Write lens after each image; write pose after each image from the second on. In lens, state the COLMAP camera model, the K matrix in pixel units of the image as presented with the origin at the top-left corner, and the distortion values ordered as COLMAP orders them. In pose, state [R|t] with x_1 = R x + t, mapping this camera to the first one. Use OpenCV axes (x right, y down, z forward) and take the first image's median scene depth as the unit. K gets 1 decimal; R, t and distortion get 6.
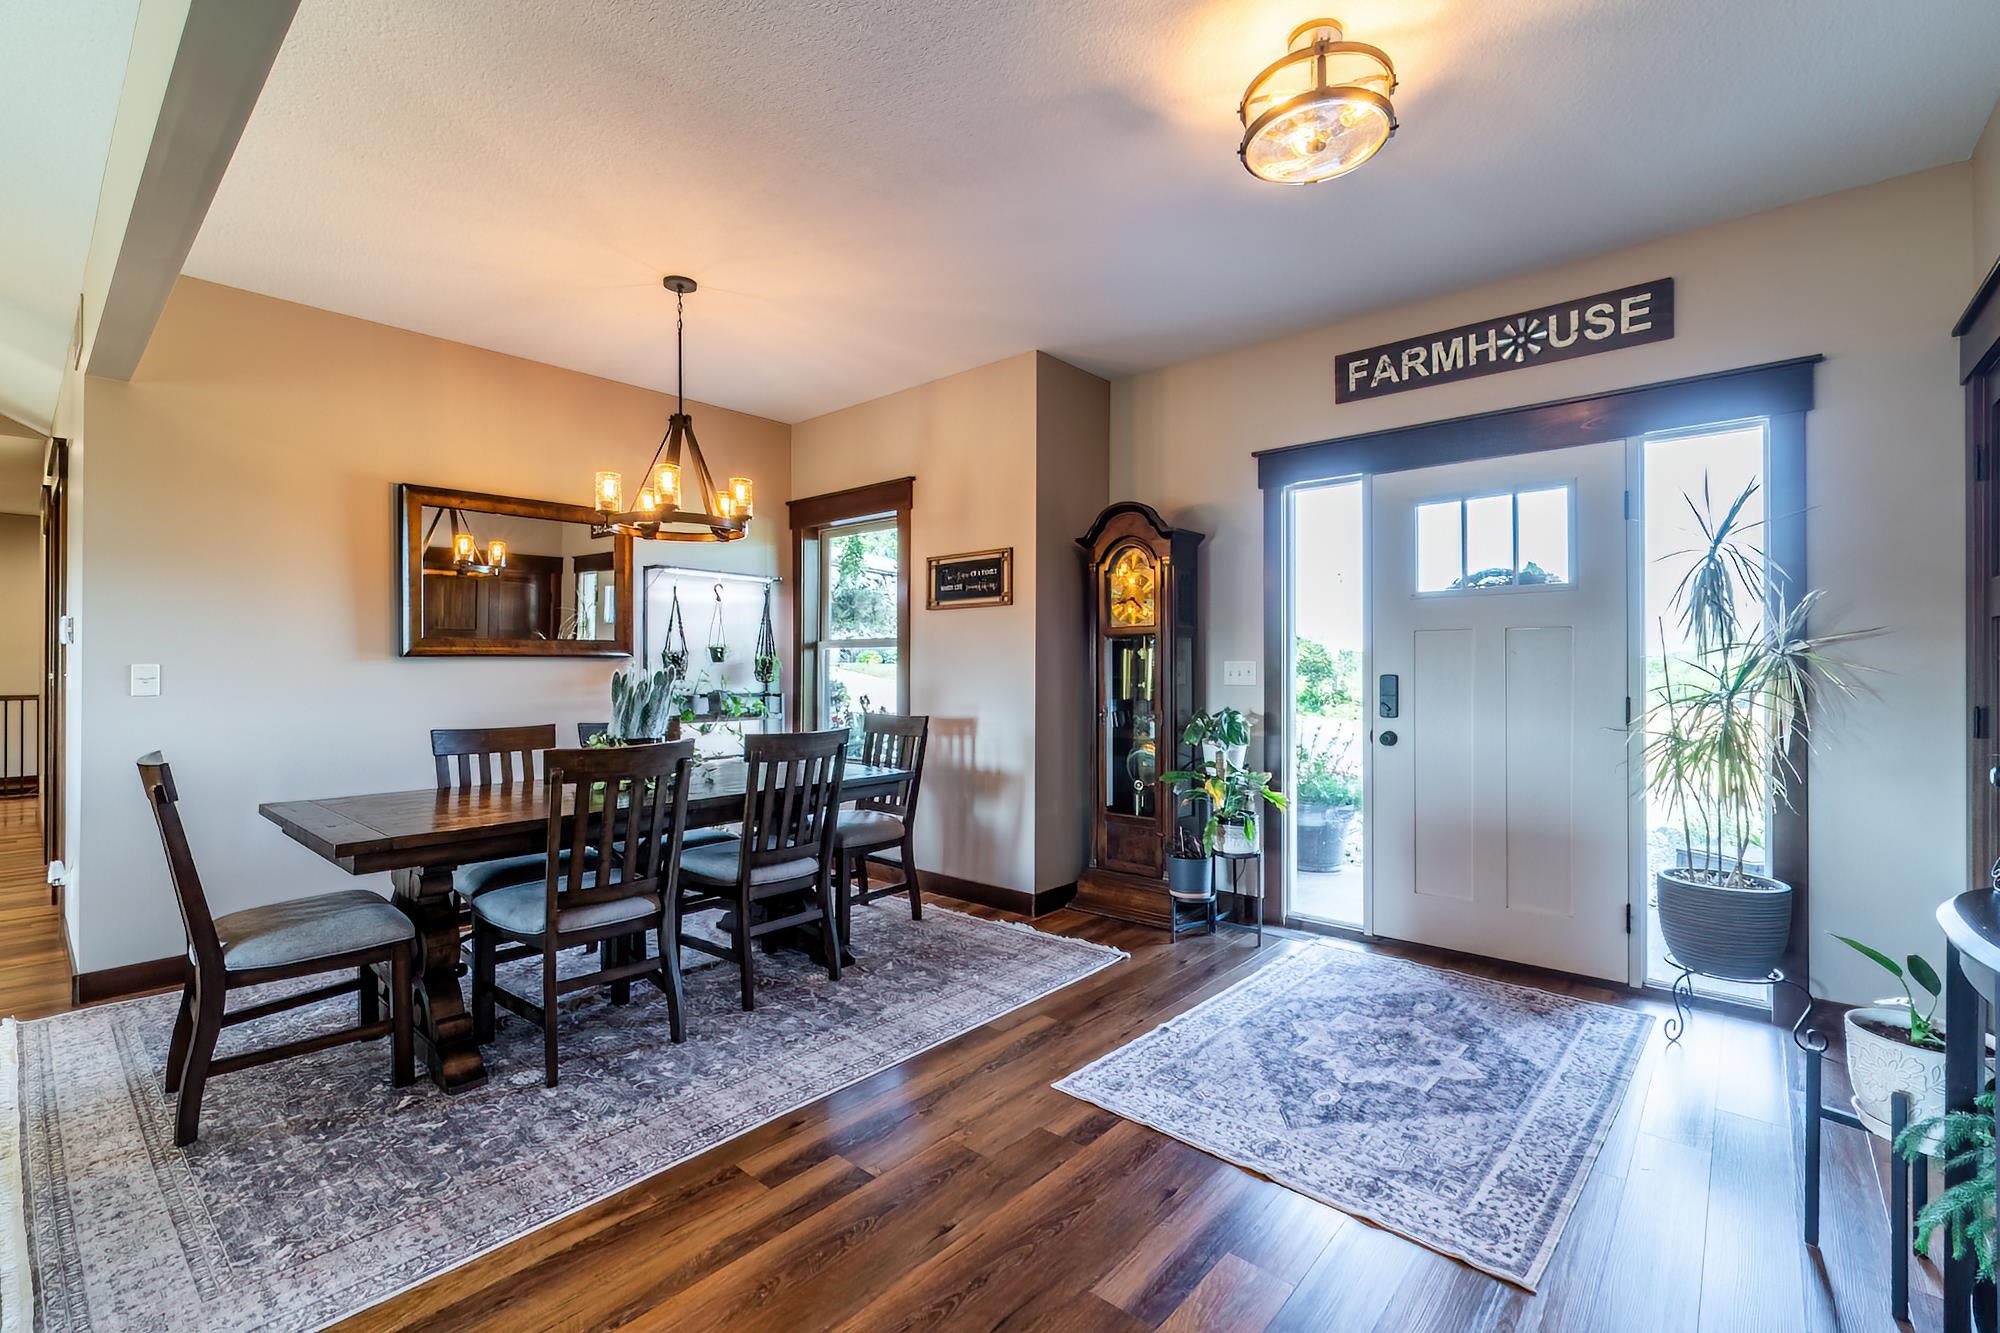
lens RADIAL K [[881.0, 0, 991.8], [0, 881.0, 666.3], [0, 0, 1]] dist [0.000996, -0.001450]
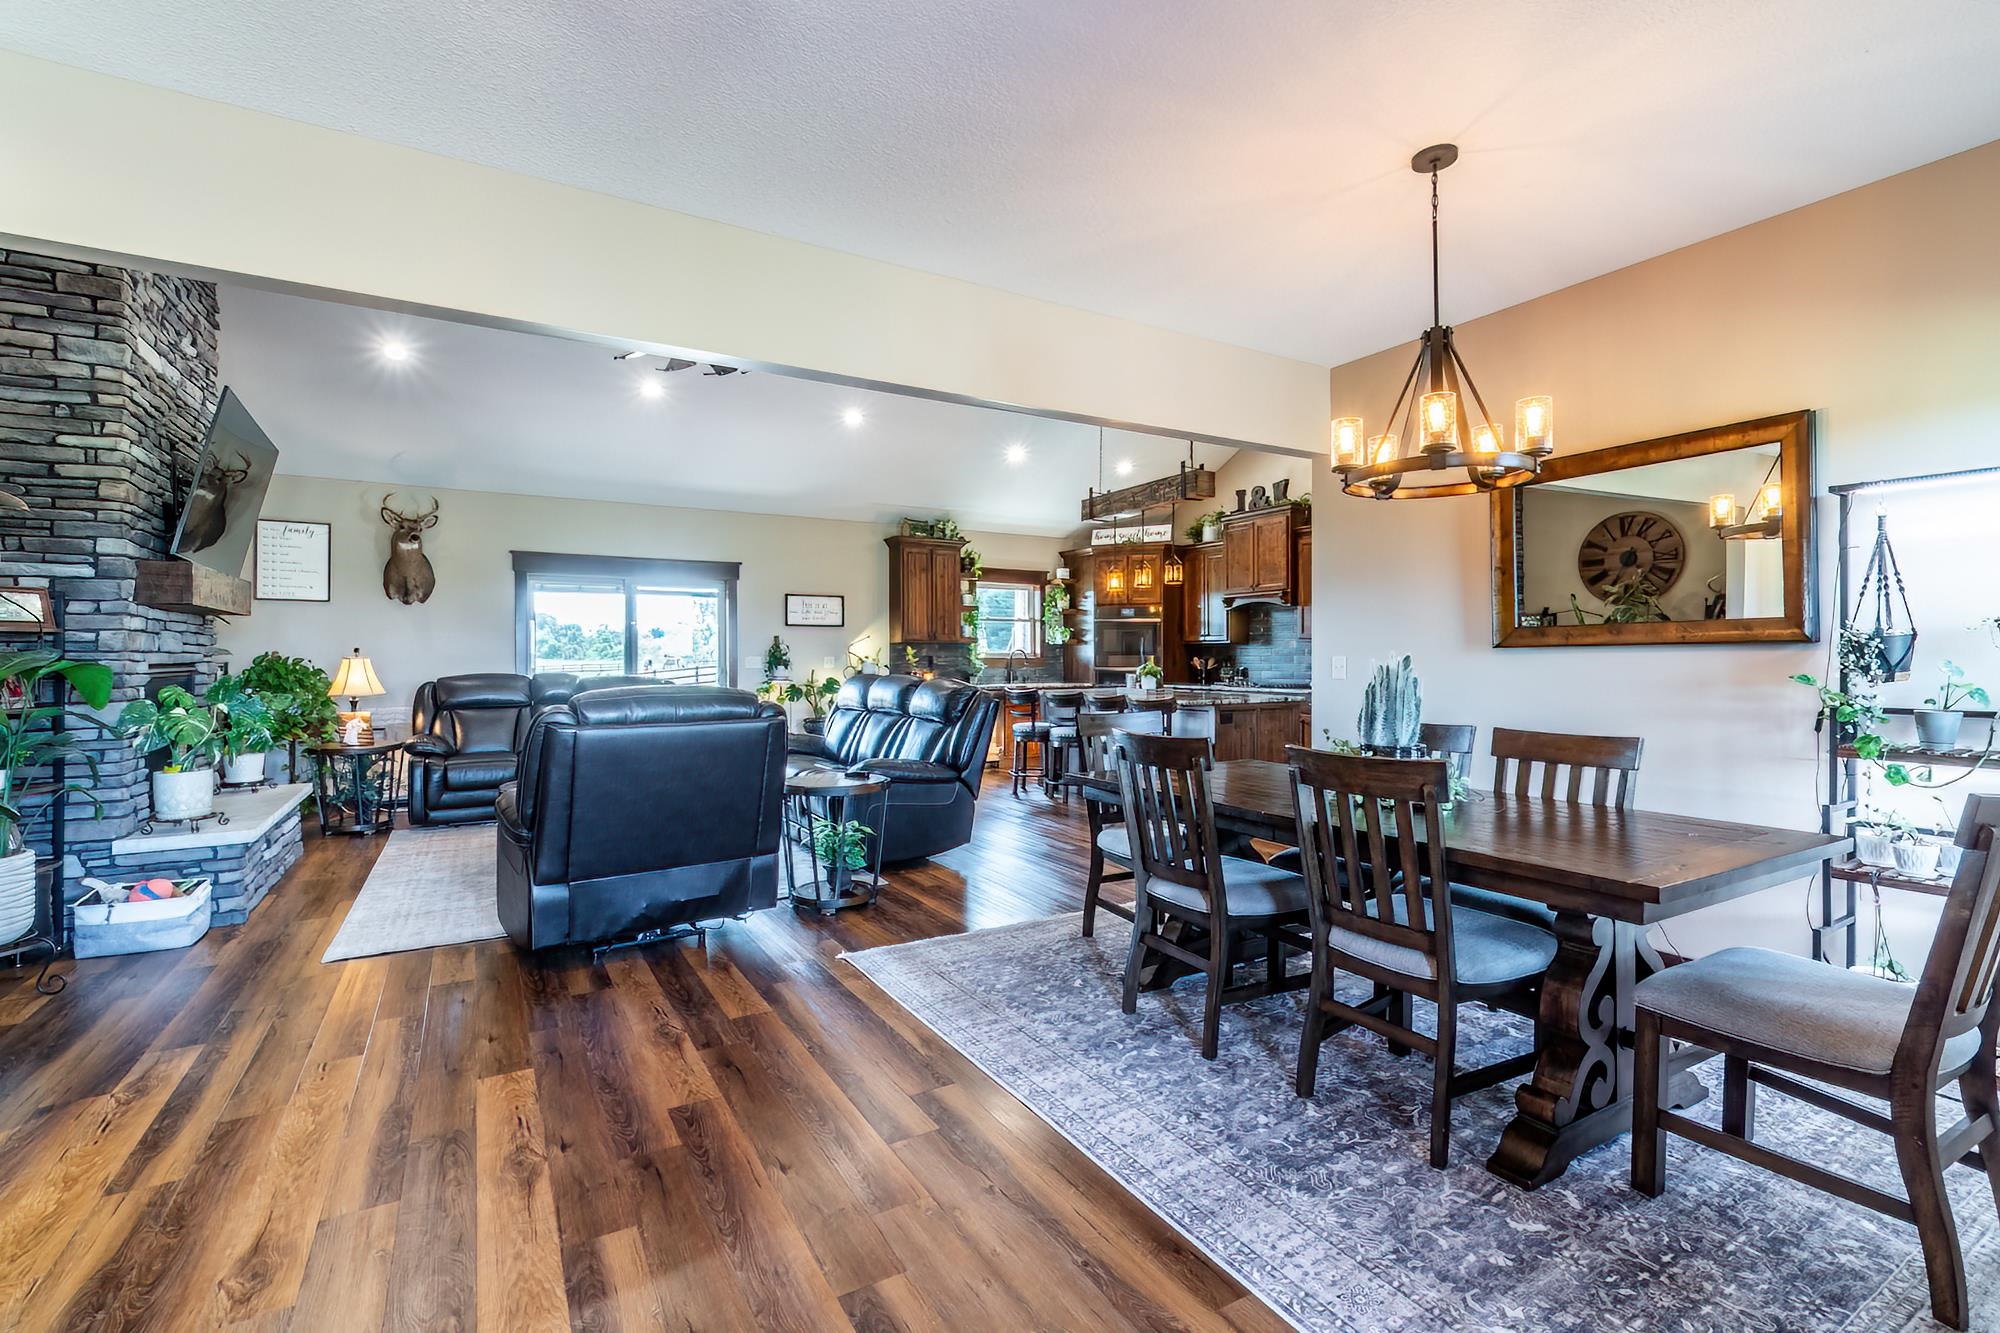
lens RADIAL K [[881.0, 0, 996.7], [0, 881.0, 662.6], [0, 0, 1]] dist [0.000996, -0.001450]
pose [[-0.334737, -0.001826, -0.942310, 0.822332], [0.004078, 0.999986, -0.003387, 0.002902], [0.942303, -0.004976, -0.334725, 1.470388]]
